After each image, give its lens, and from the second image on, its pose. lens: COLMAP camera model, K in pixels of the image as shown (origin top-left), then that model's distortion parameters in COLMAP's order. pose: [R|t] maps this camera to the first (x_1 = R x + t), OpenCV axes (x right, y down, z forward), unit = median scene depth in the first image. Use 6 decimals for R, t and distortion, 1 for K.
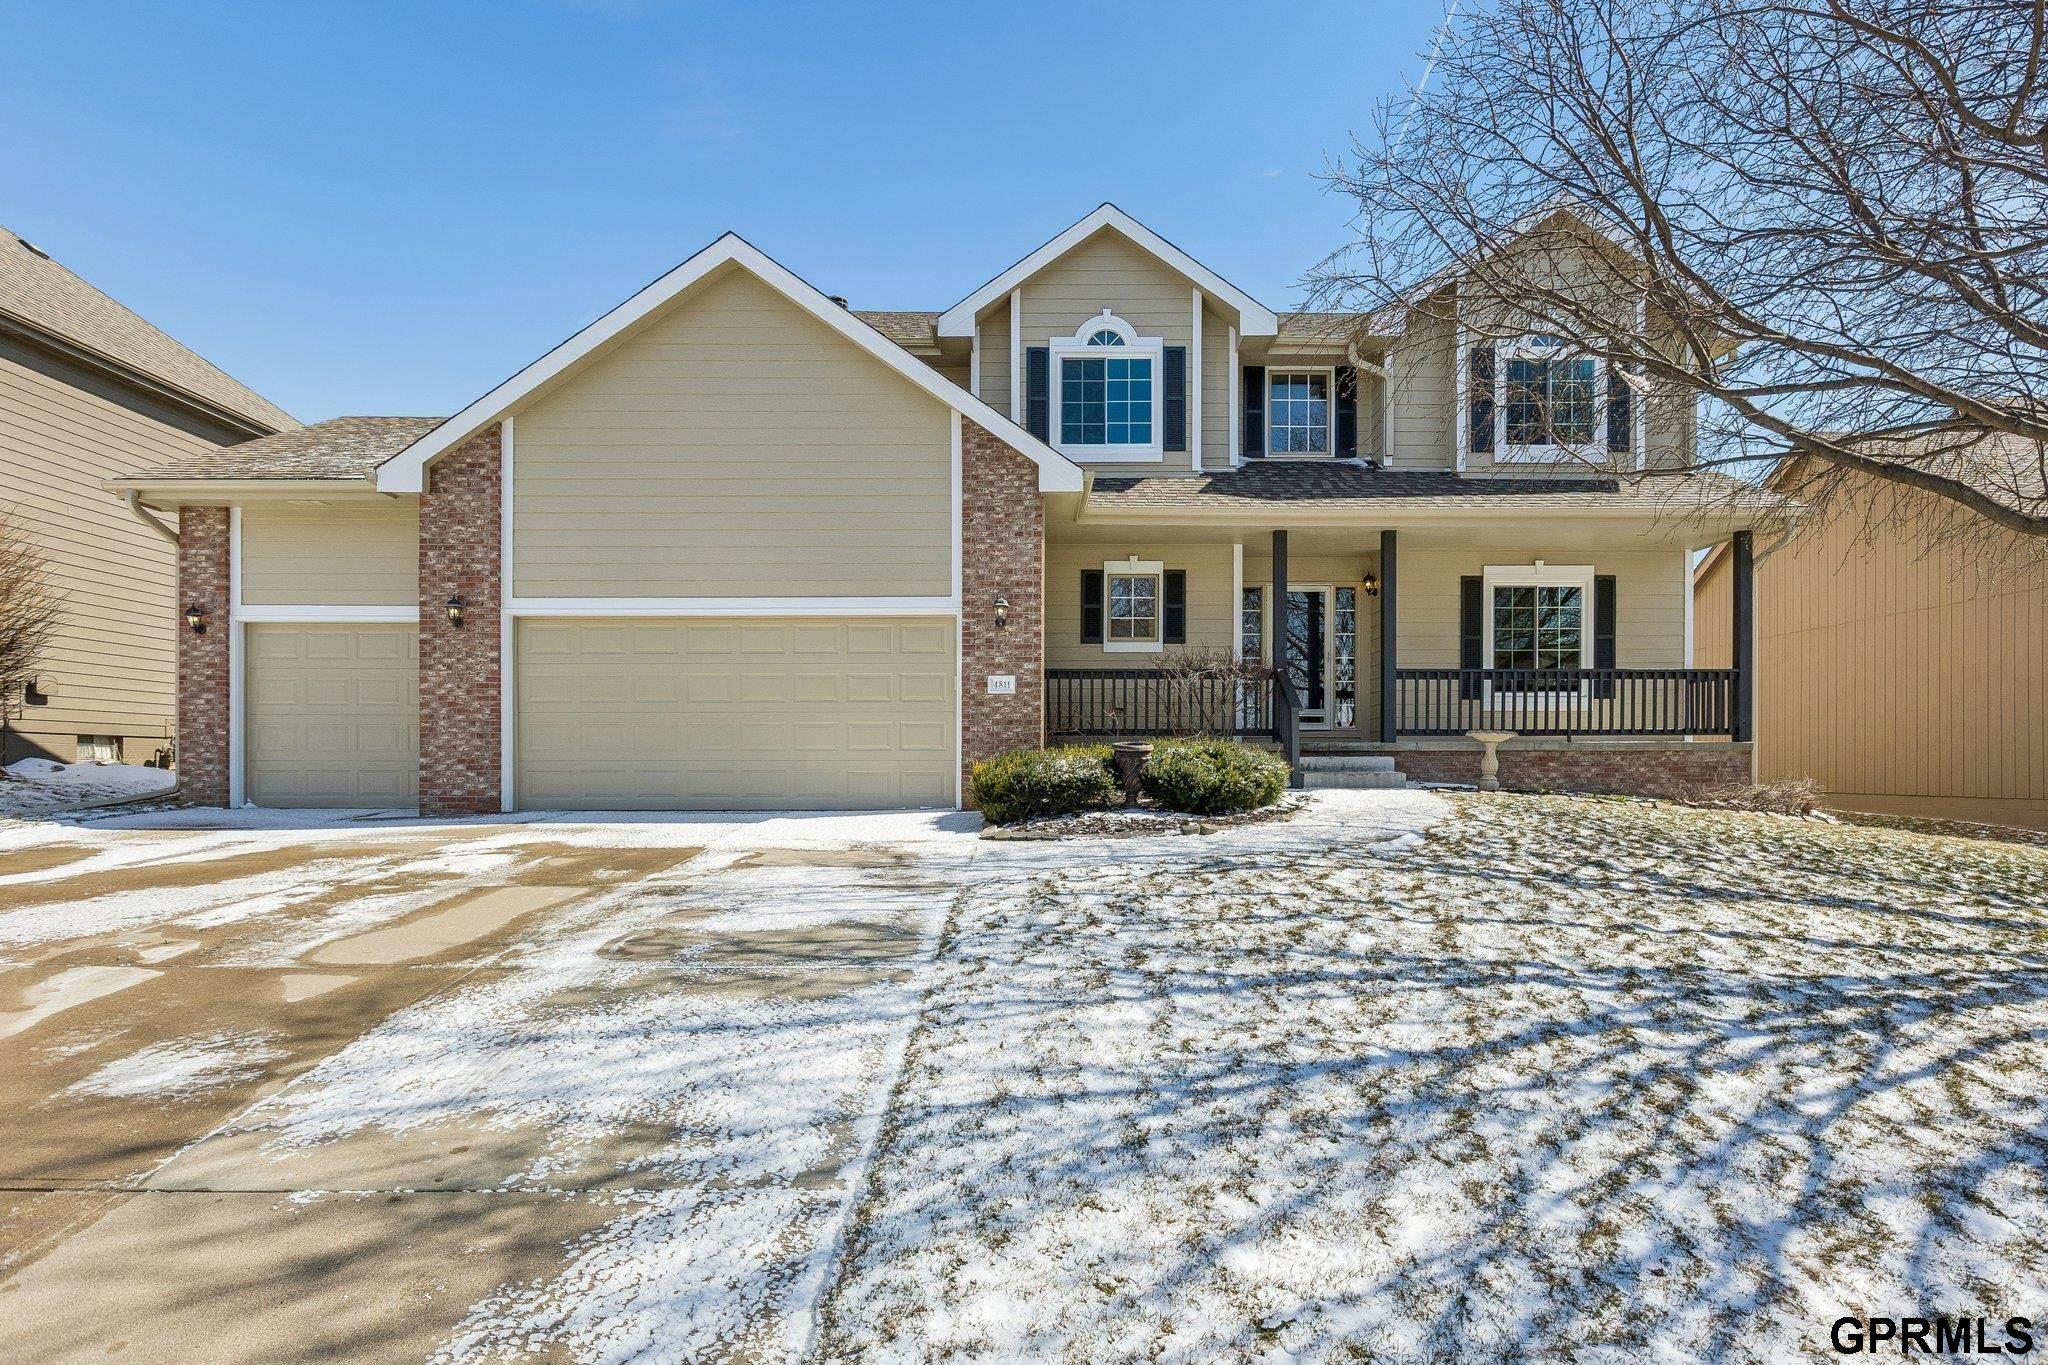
lens RADIAL K [[1062.0, 0, 989.3], [0, 1062.0, 750.2], [0, 0, 1]] dist [-0.006769, -0.000881]
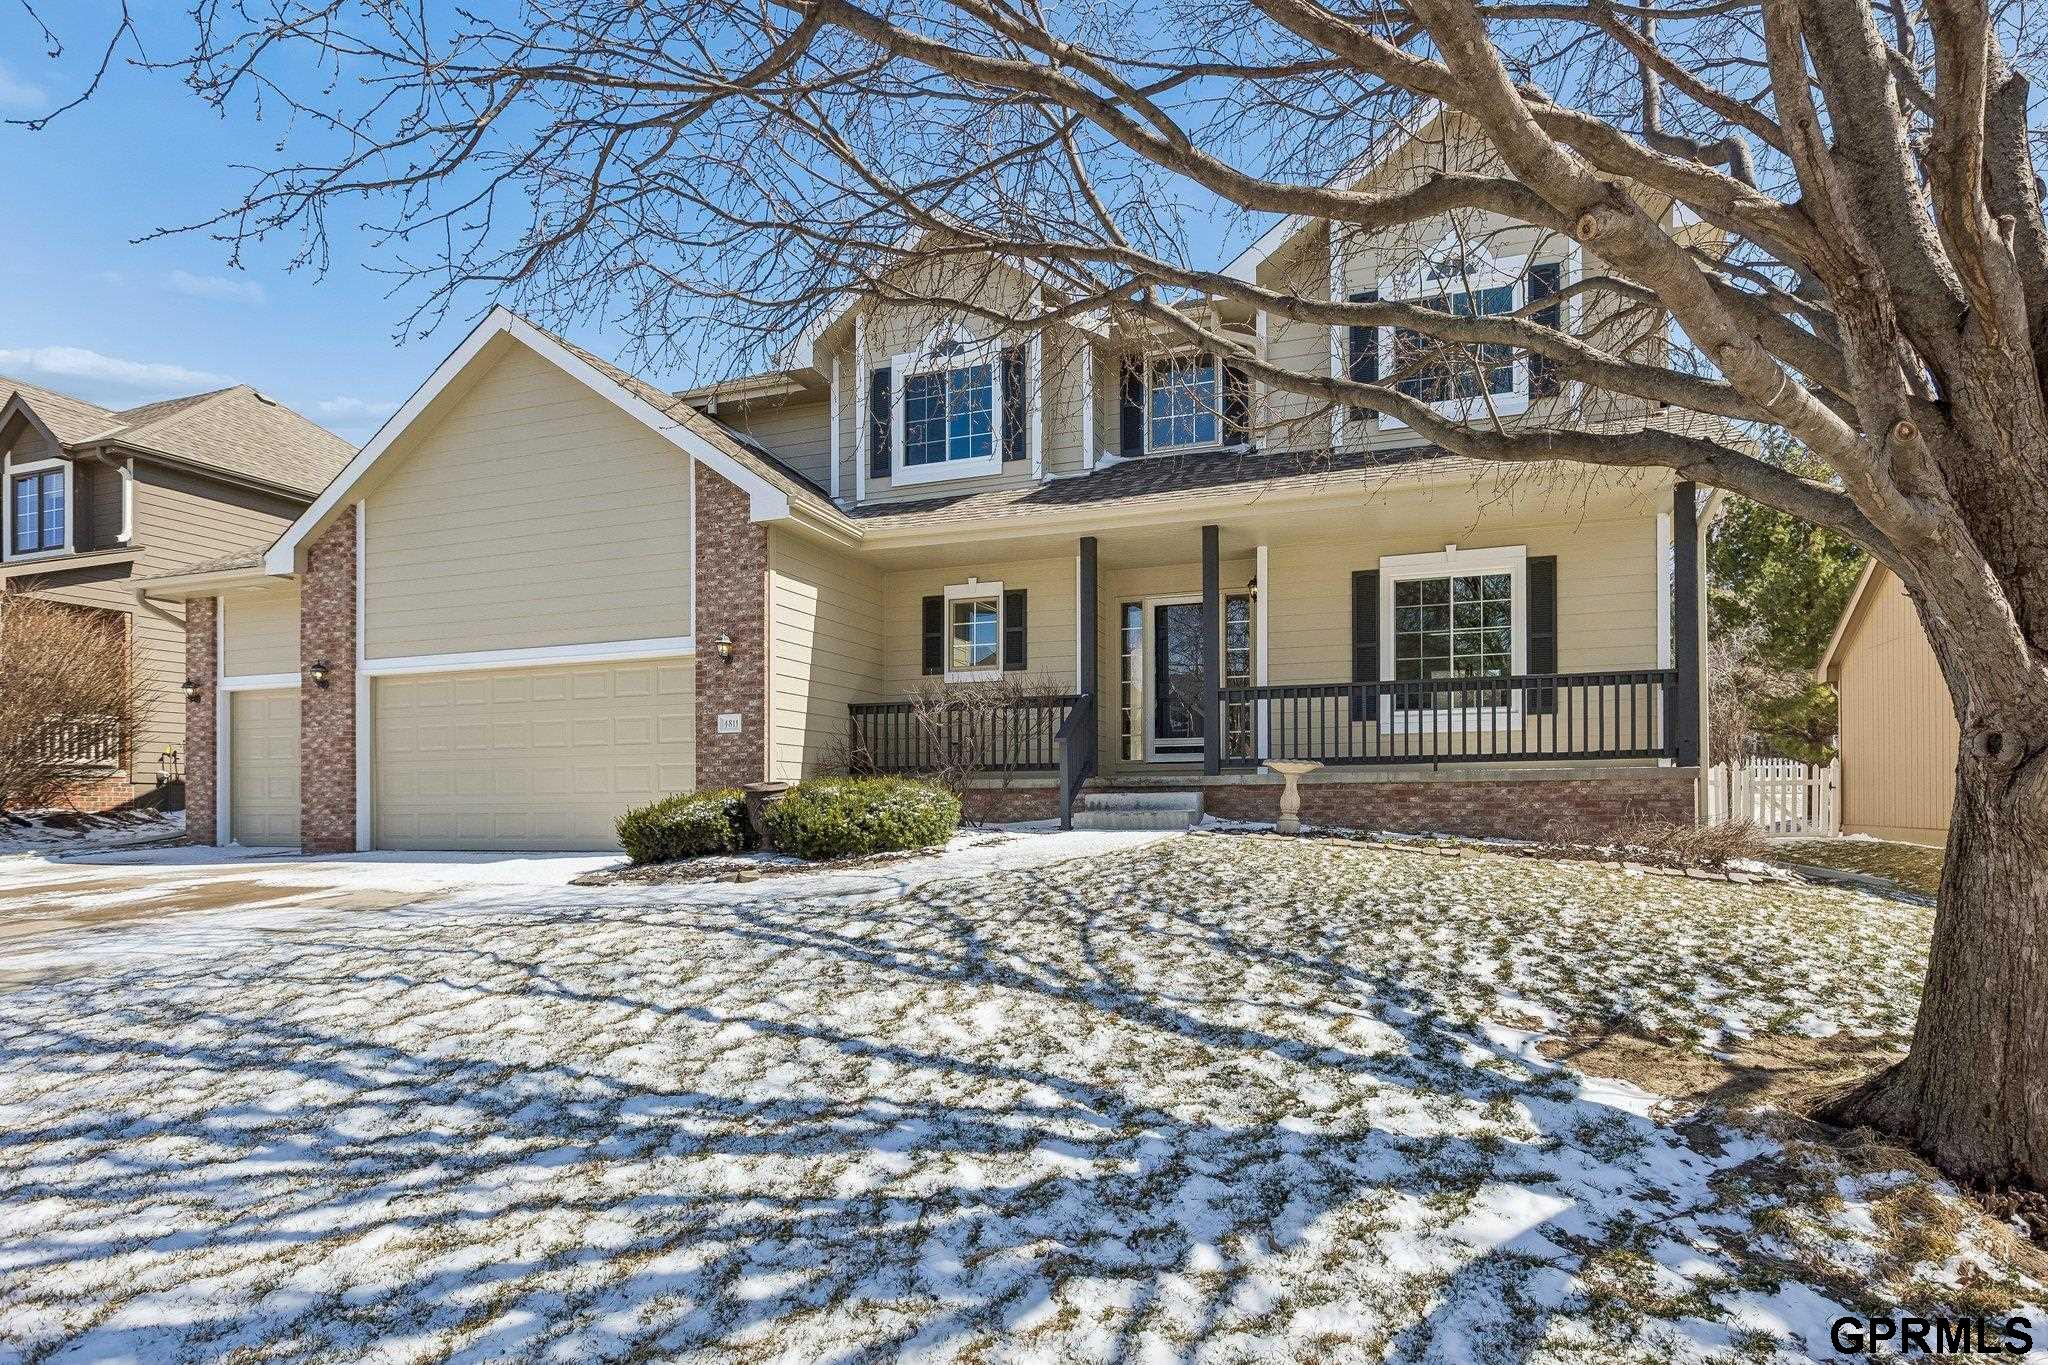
lens RADIAL K [[1062.0, 0, 984.9], [0, 1062.0, 775.7], [0, 0, 1]] dist [-0.006769, -0.000881]
pose [[0.946653, -0.016899, -0.321811, 0.444649], [0.014283, 0.999843, -0.010491, -0.000342], [0.321938, 0.005335, 0.946746, 0.126507]]
